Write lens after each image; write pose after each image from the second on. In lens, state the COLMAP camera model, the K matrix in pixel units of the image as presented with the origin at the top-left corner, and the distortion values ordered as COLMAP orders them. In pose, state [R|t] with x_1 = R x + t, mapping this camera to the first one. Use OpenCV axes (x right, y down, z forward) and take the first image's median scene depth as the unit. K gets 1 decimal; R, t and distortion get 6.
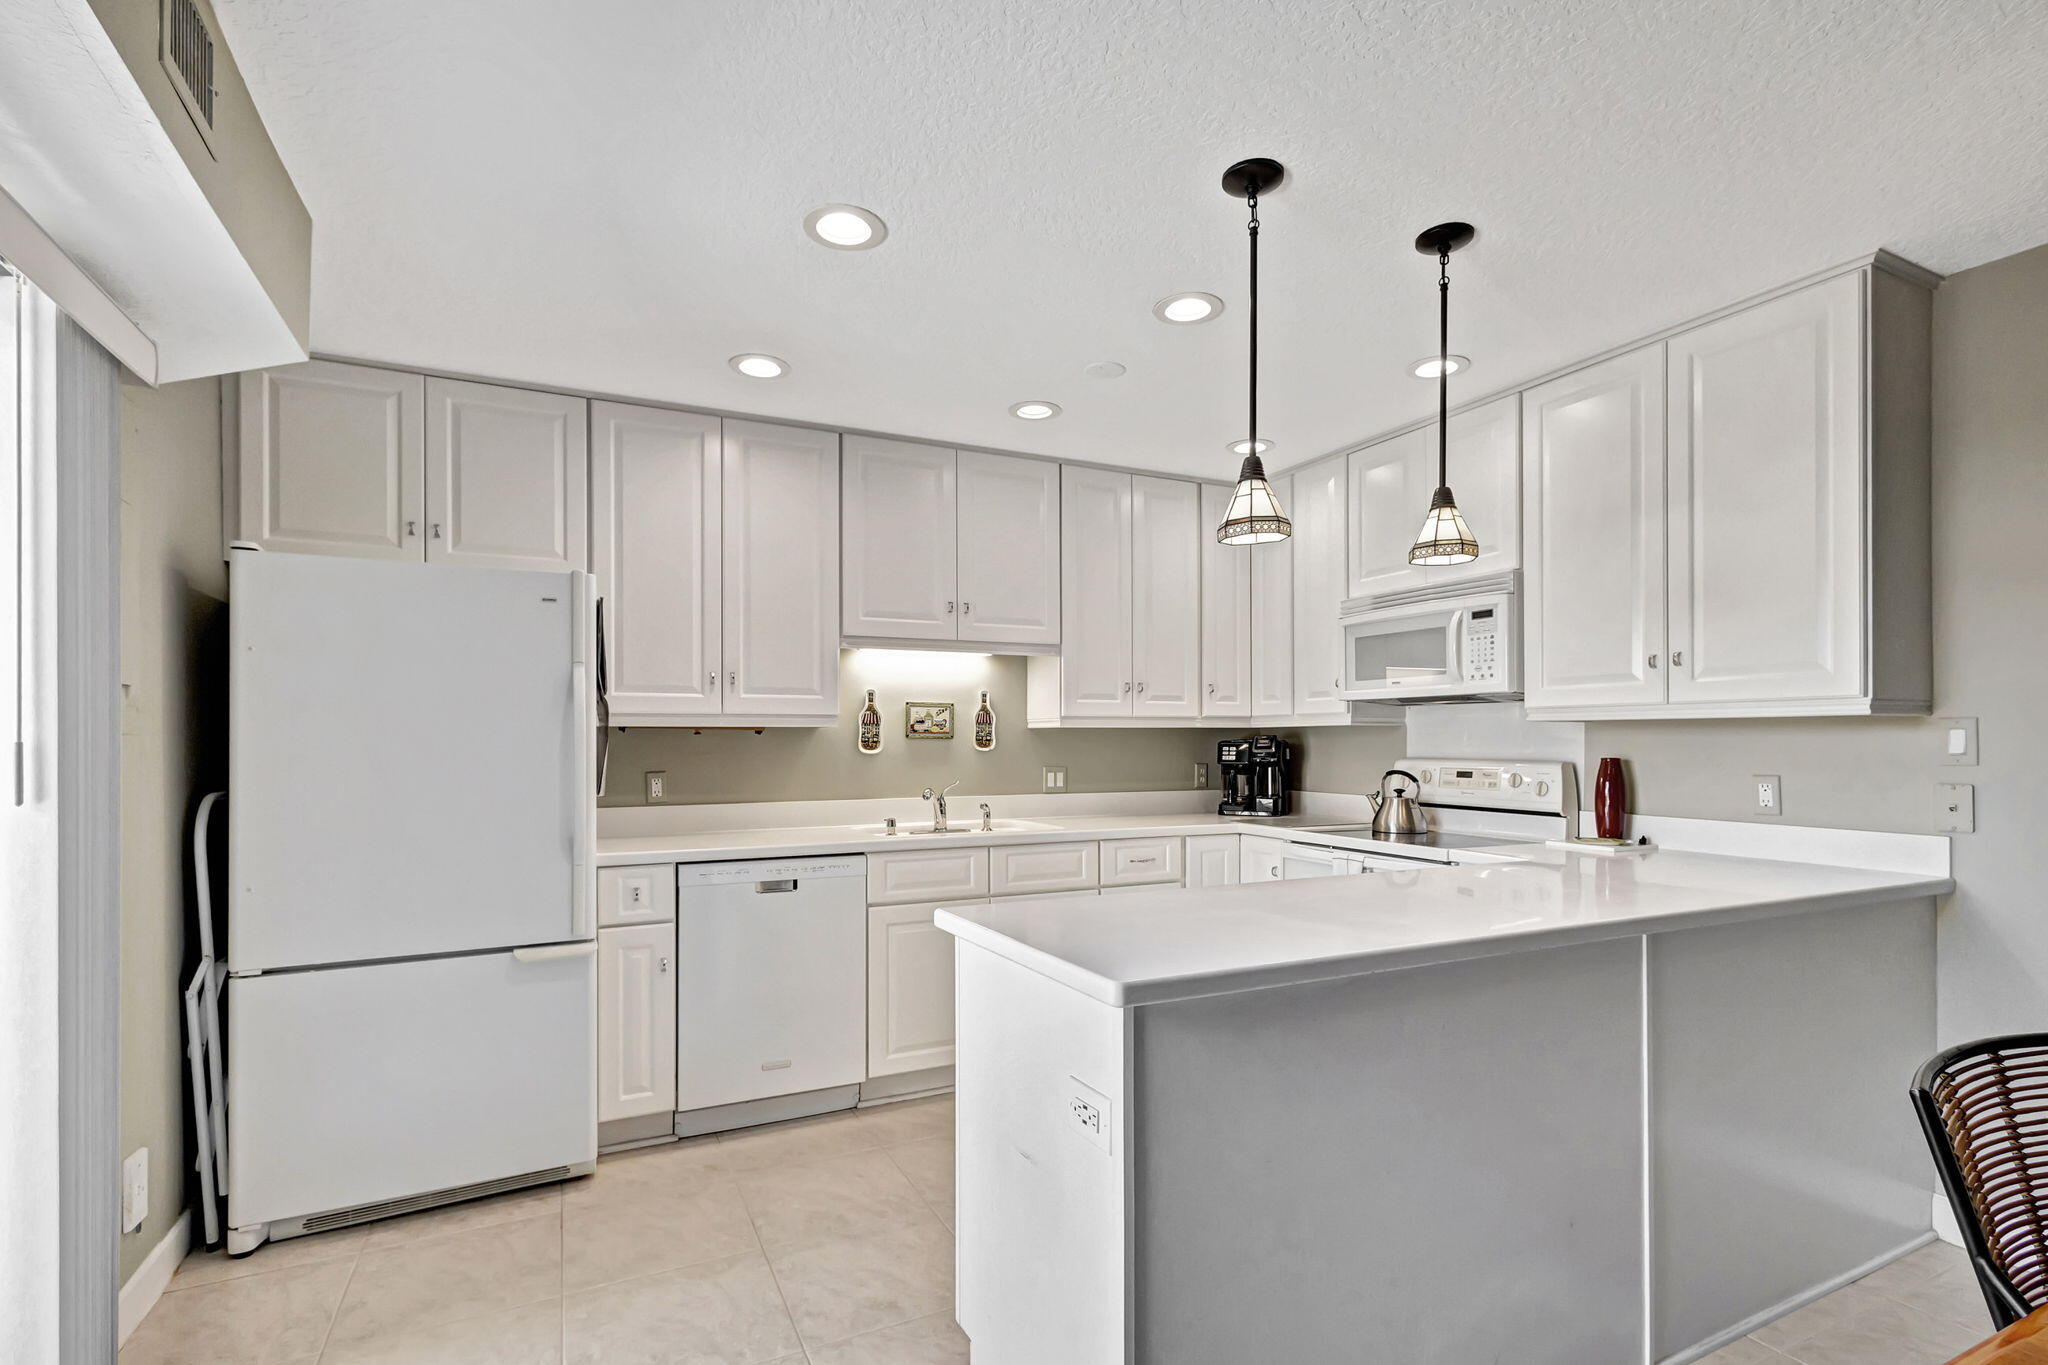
lens RADIAL K [[962.7, 0, 1008.9], [0, 962.7, 739.5], [0, 0, 1]] dist [0.009816, 0.001333]
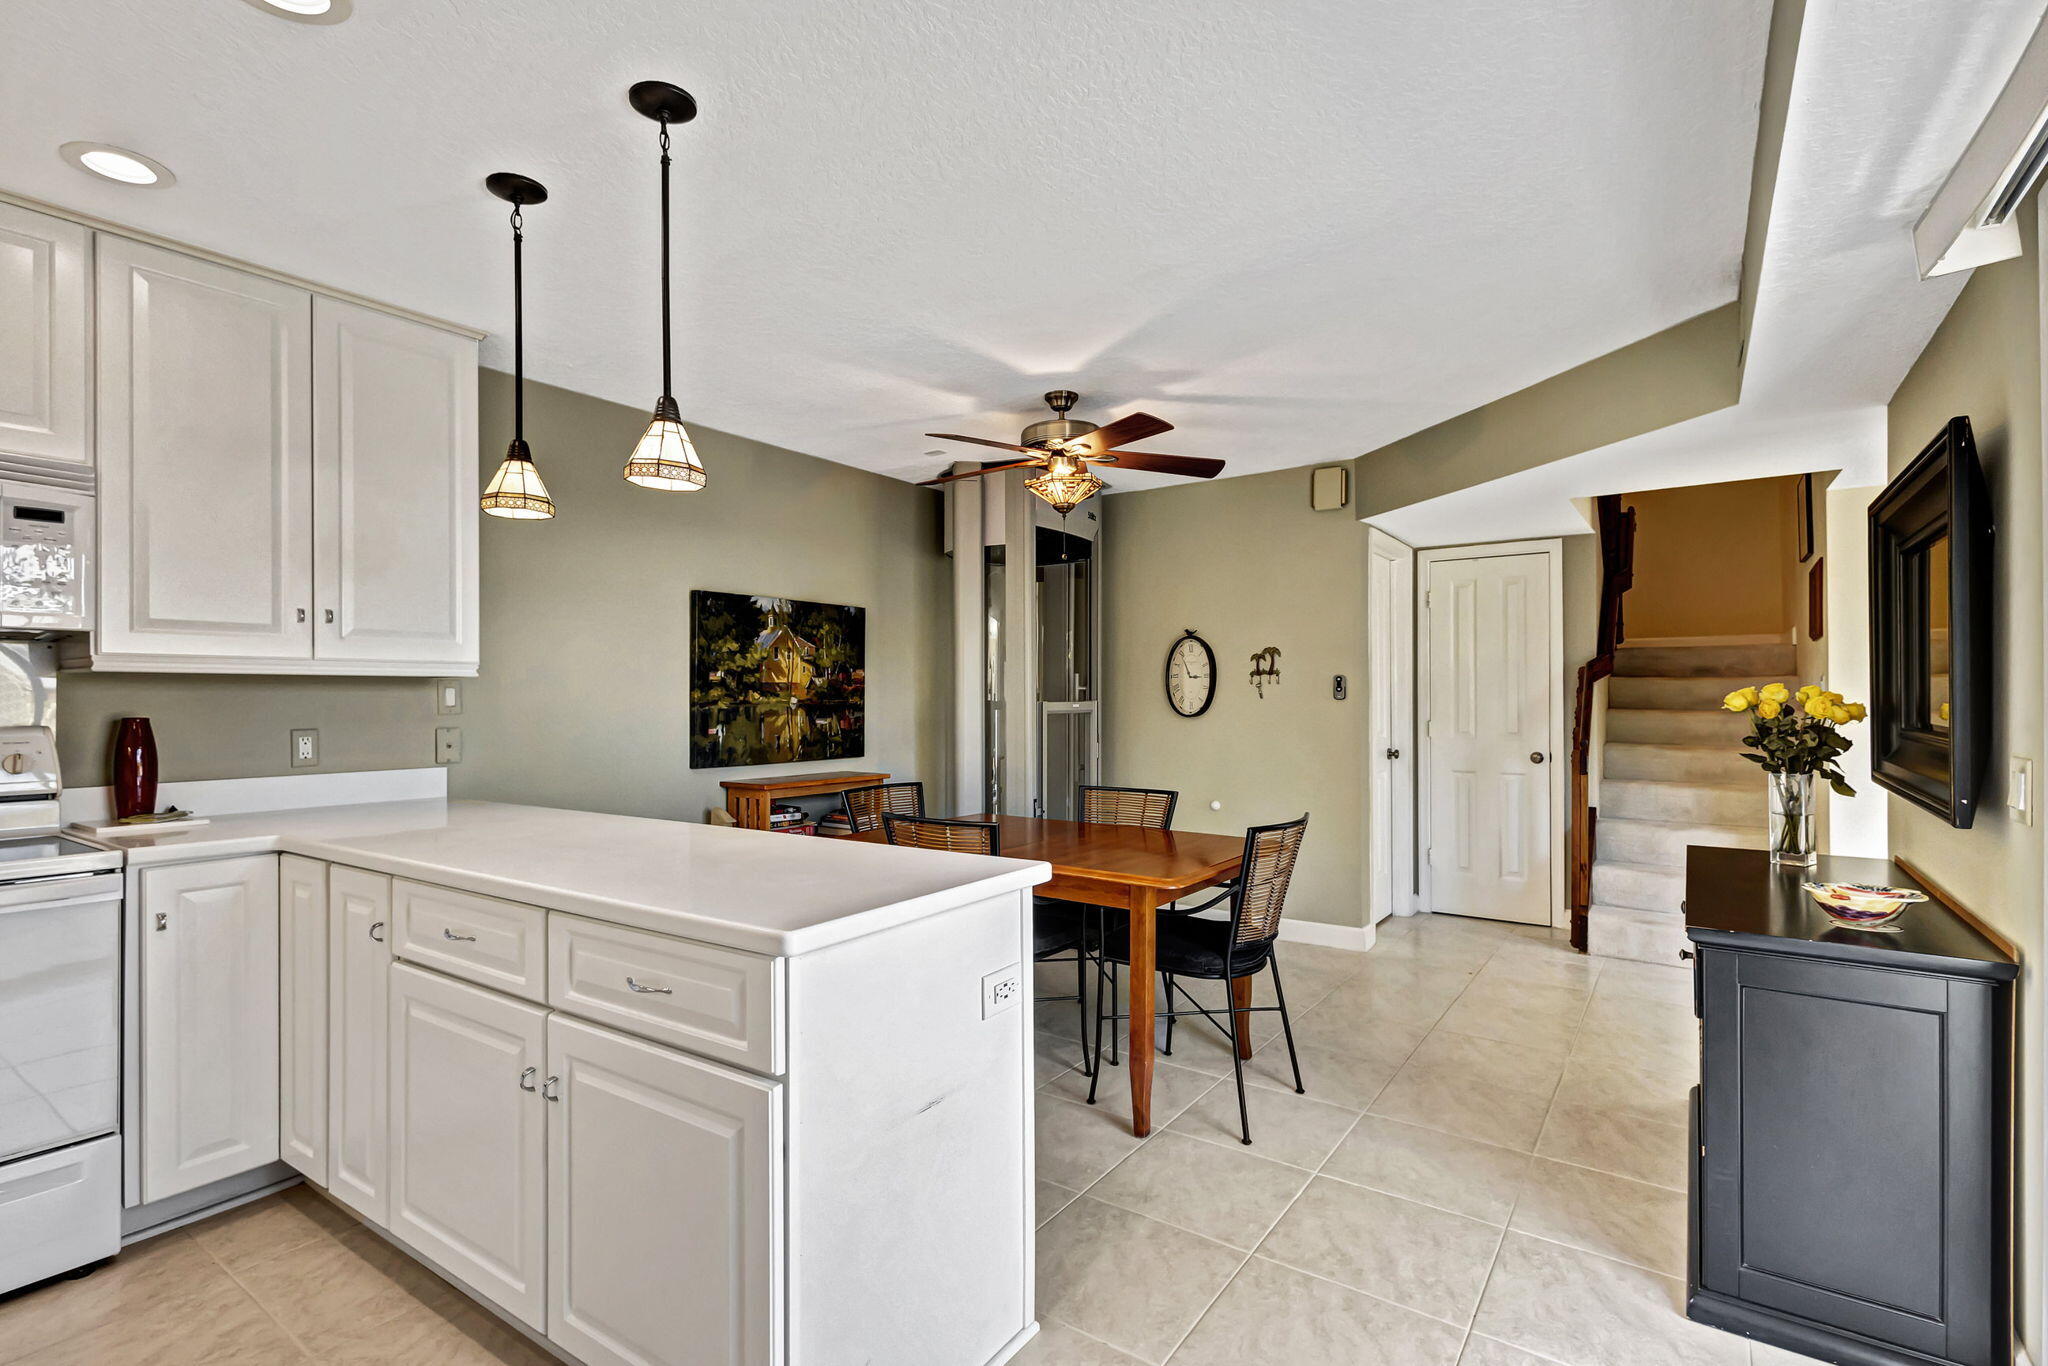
lens RADIAL K [[962.7, 0, 1068.3], [0, 962.7, 718.6], [0, 0, 1]] dist [0.009816, 0.001333]
pose [[-0.521140, -0.011318, 0.853396, -0.437602], [0.009931, 0.999764, 0.019324, 0.009632], [-0.853413, 0.018546, -0.520905, 0.645385]]
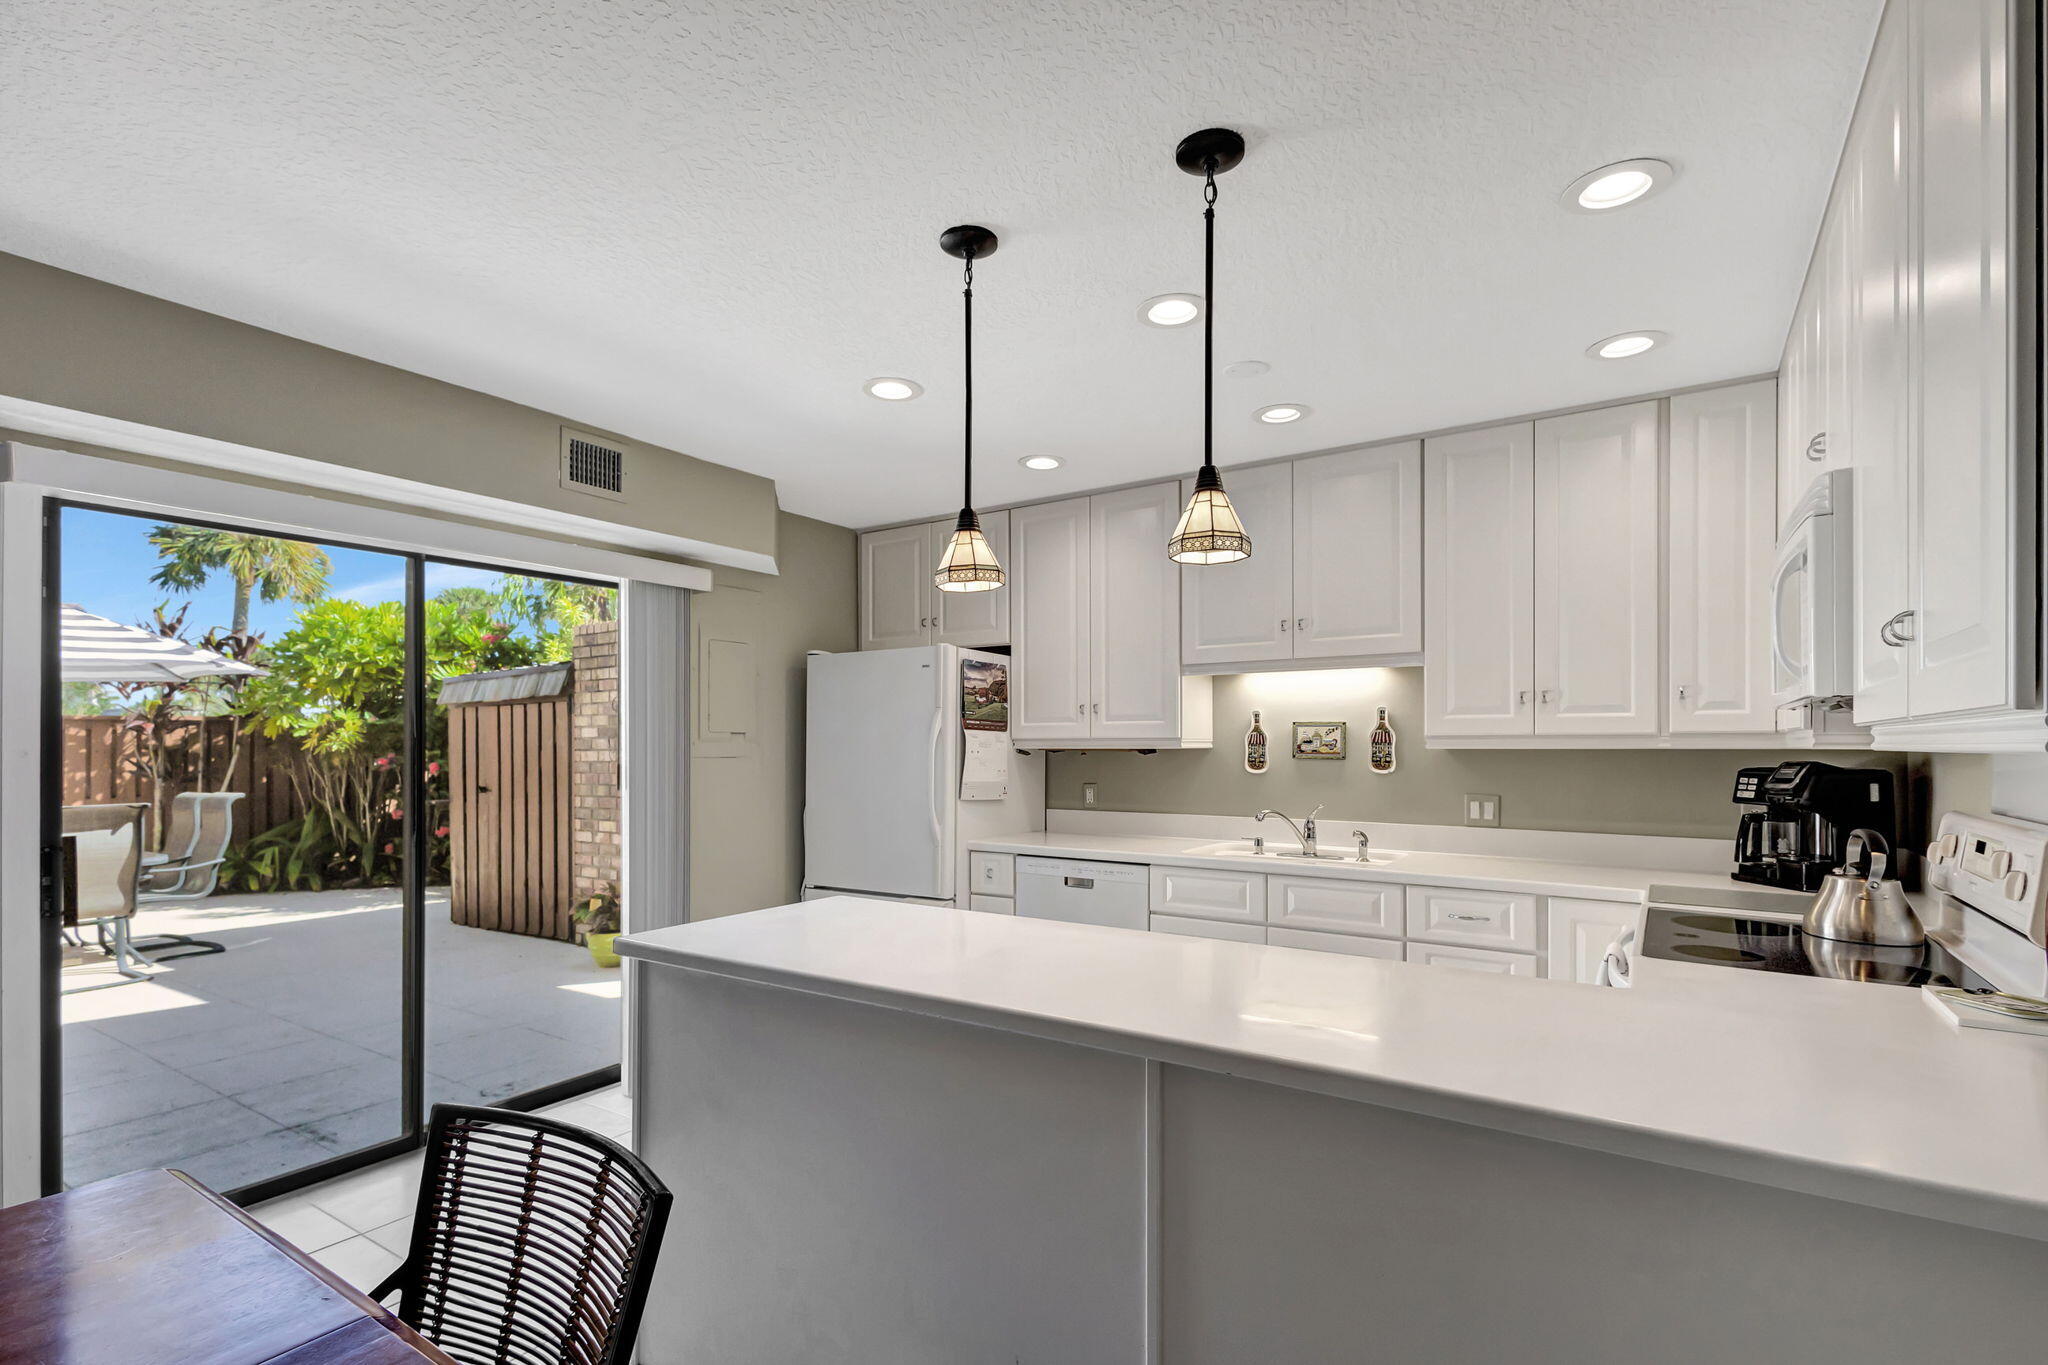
lens RADIAL K [[962.7, 0, 1036.9], [0, 962.7, 733.2], [0, 0, 1]] dist [0.009816, 0.001333]
pose [[0.506510, -0.006576, -0.862209, 0.657584], [0.001548, 0.999976, -0.006718, -0.022708], [0.862233, 0.002068, 0.506508, 0.292201]]
